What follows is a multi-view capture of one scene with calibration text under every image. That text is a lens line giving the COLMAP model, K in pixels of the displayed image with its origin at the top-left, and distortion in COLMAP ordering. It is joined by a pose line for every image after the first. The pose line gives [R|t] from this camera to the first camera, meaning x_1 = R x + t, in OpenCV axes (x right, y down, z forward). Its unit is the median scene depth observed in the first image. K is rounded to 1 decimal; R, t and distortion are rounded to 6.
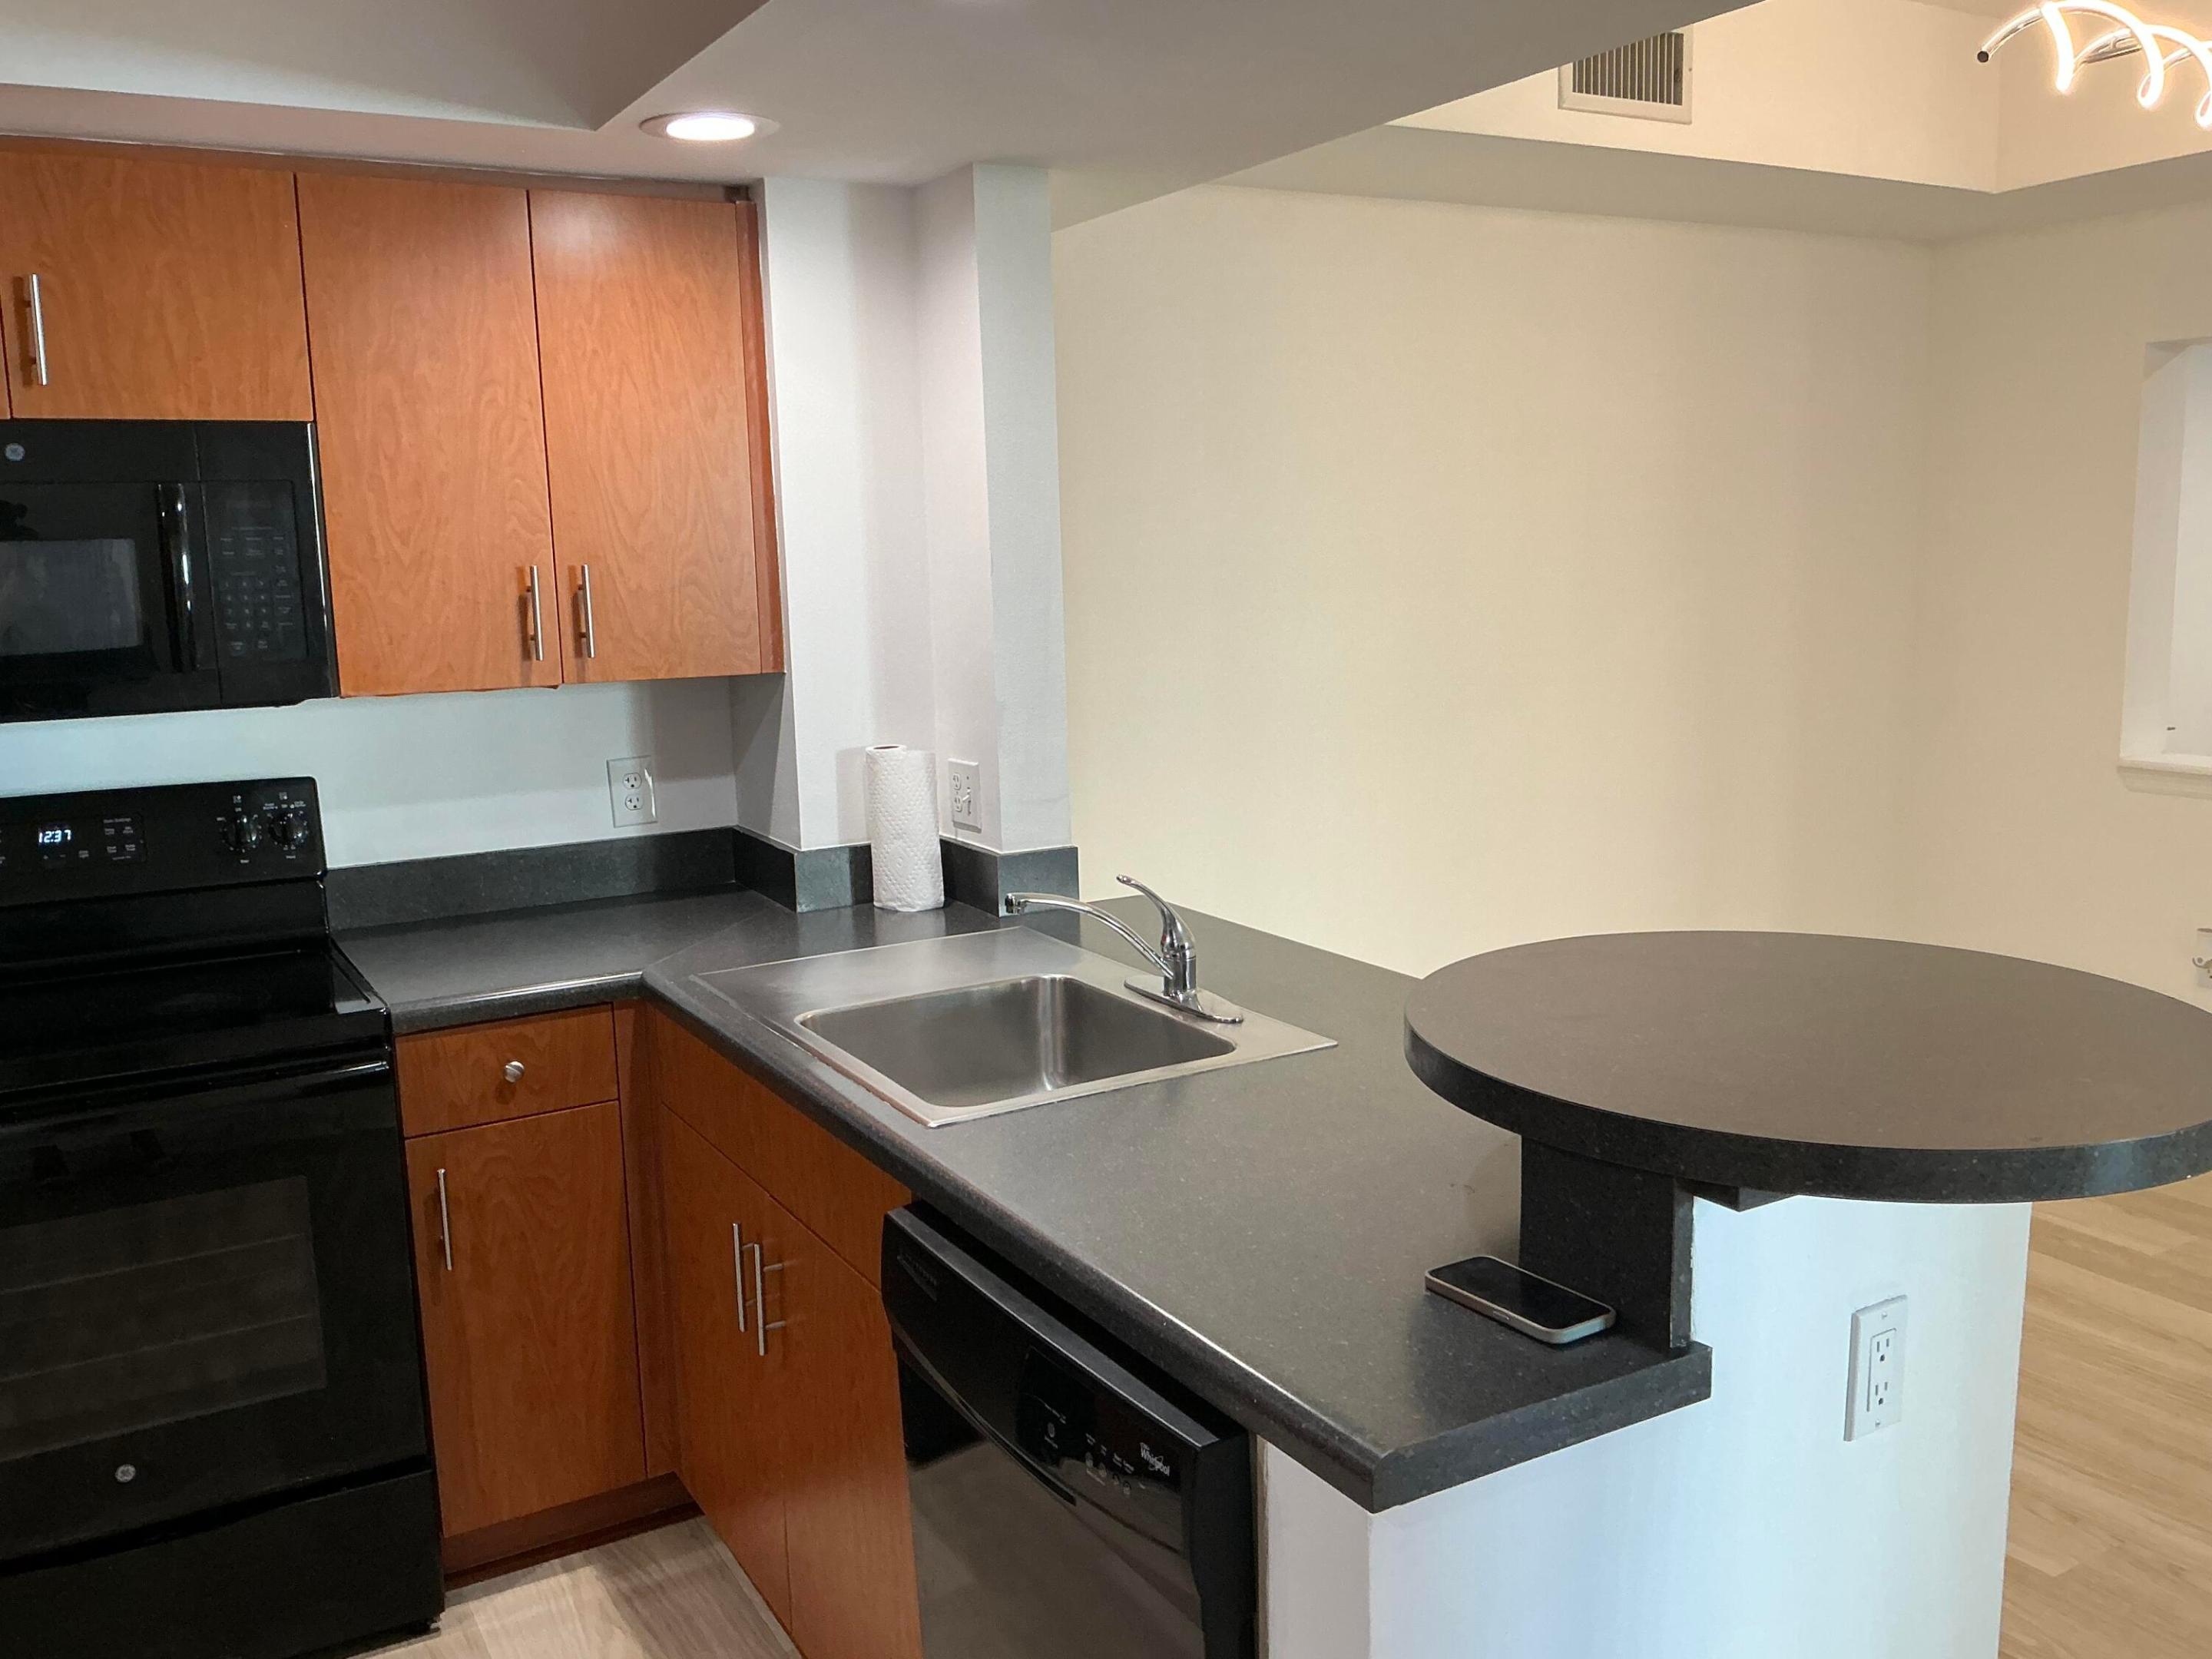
lens RADIAL K [[1815.6, 0, 1111.1], [0, 1815.6, 816.4], [0, 0, 1]] dist [0.098890, -0.187549]
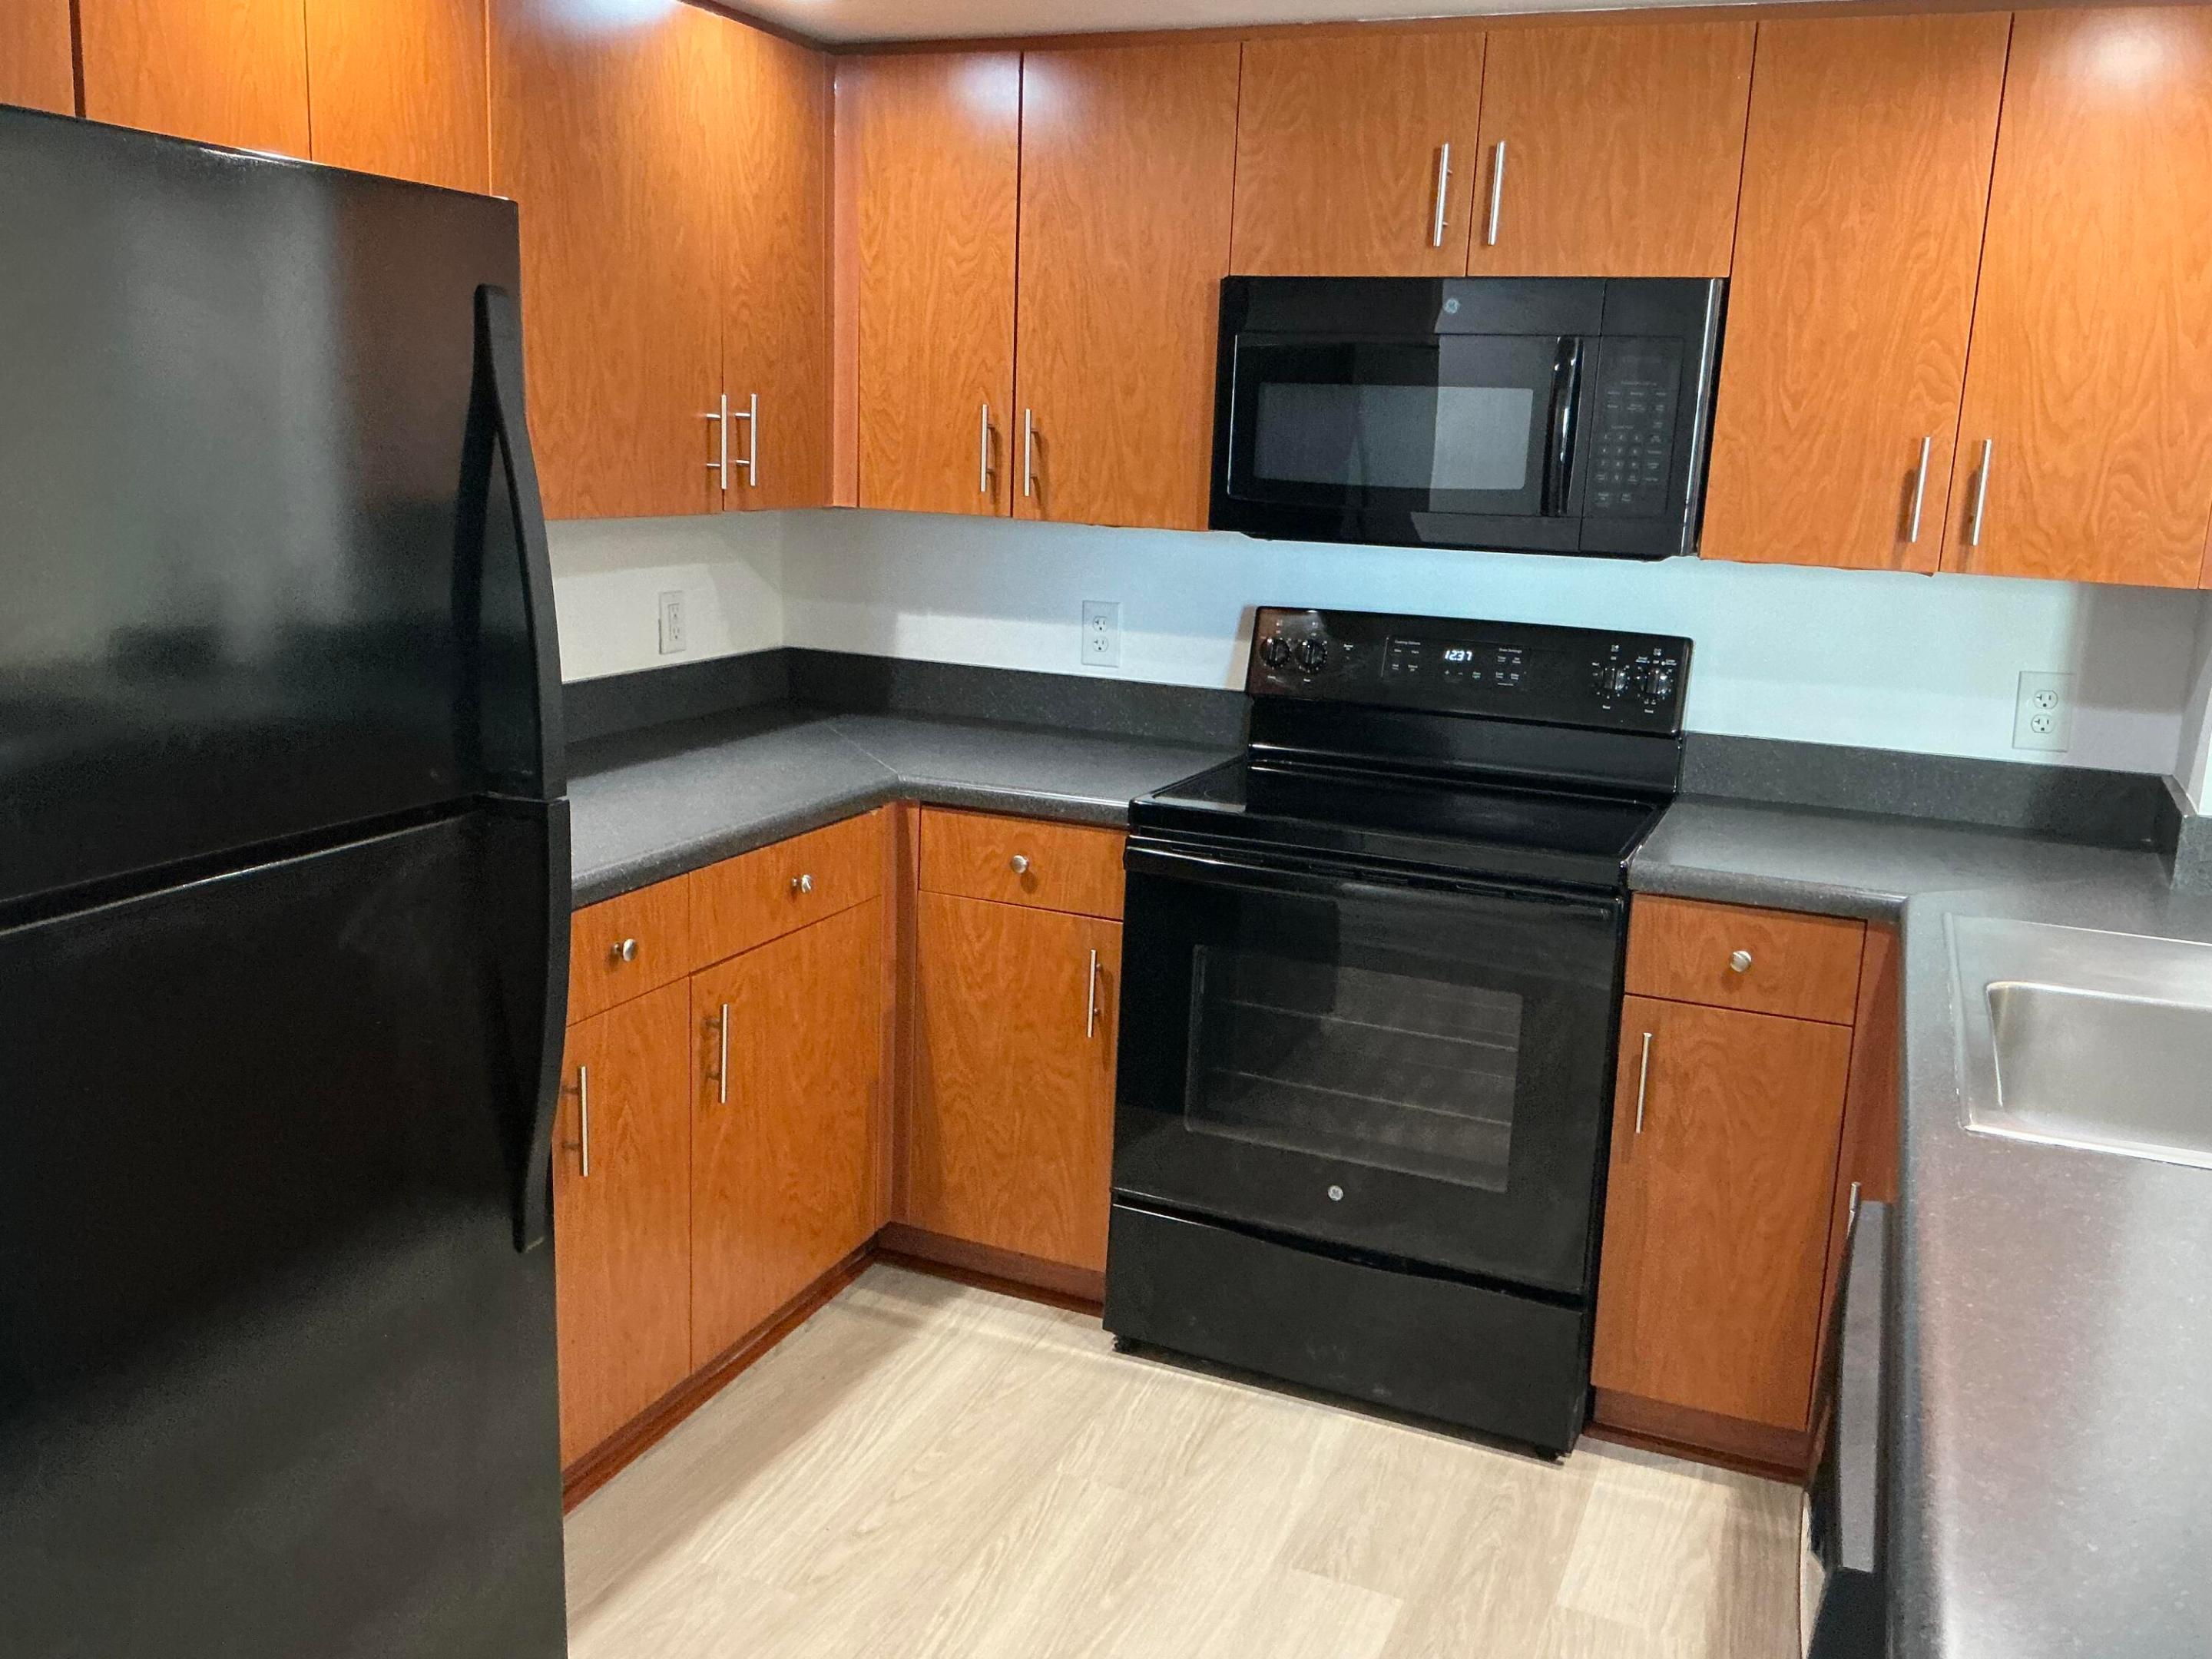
lens RADIAL K [[1815.6, 0, 1091.9], [0, 1815.6, 814.1], [0, 0, 1]] dist [0.098890, -0.187549]
pose [[0.591790, 0.212635, -0.777542, 0.194244], [-0.175203, 0.975452, 0.133410, -0.004239], [0.786822, 0.057277, 0.614516, 0.132369]]
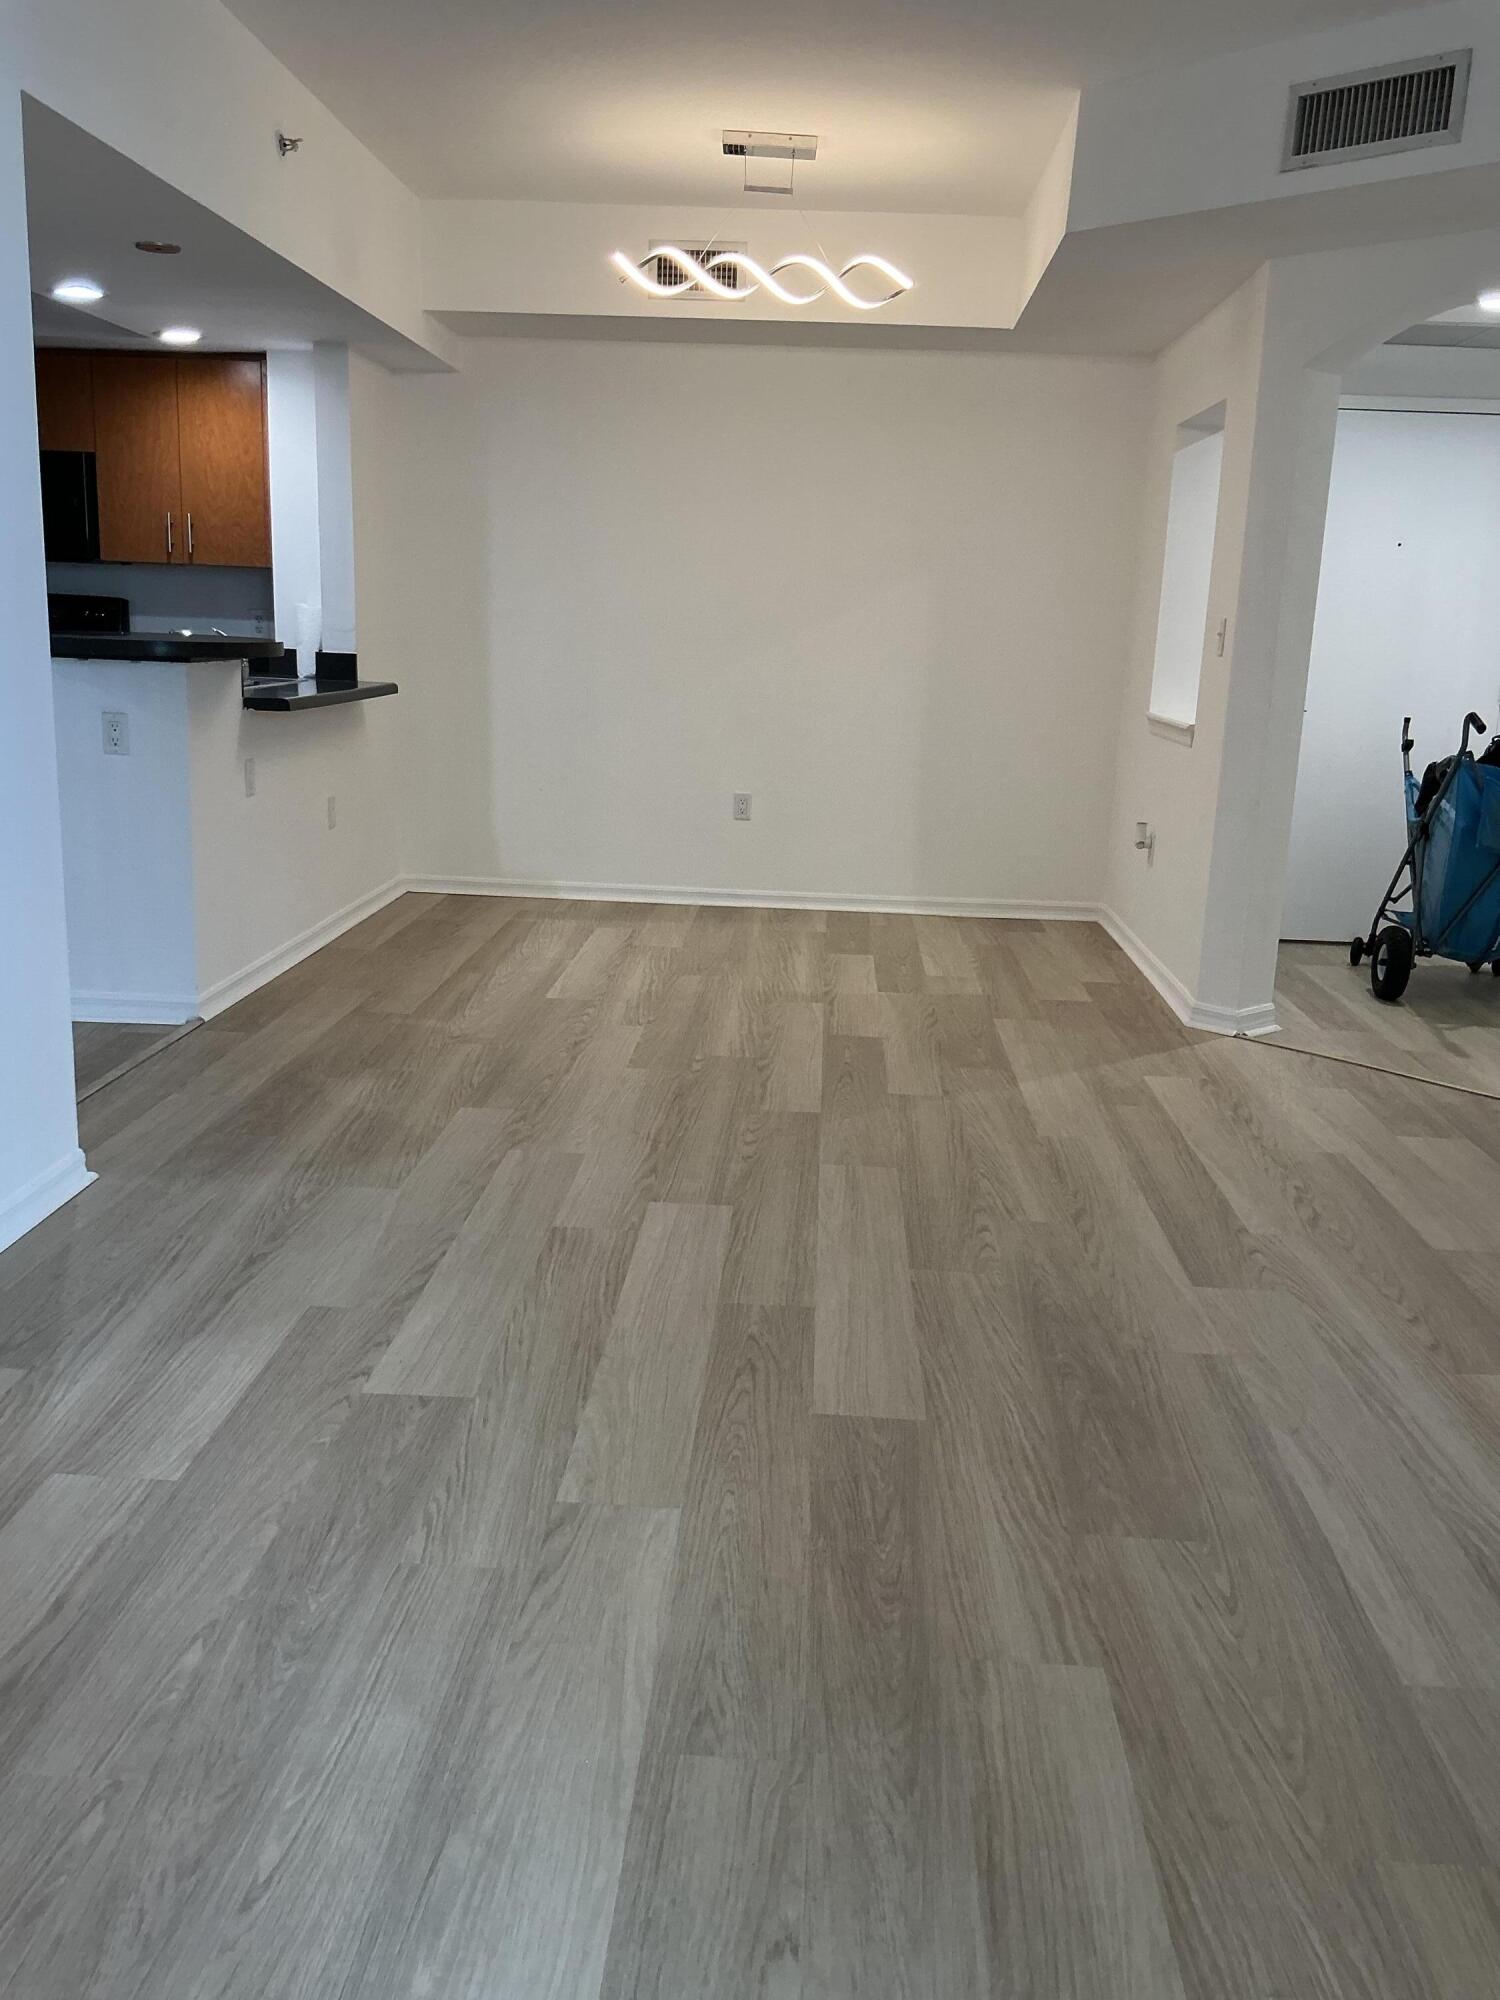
lens RADIAL K [[1641.6, 0, 758.6], [0, 1641.6, 1007.7], [0, 0, 1]] dist [0.098890, -0.187549]
pose [[0.839210, 0.180354, -0.513028, 1.705082], [-0.138992, 0.983204, 0.118281, 0.151753], [0.525744, -0.027955, 0.850183, -0.540961]]
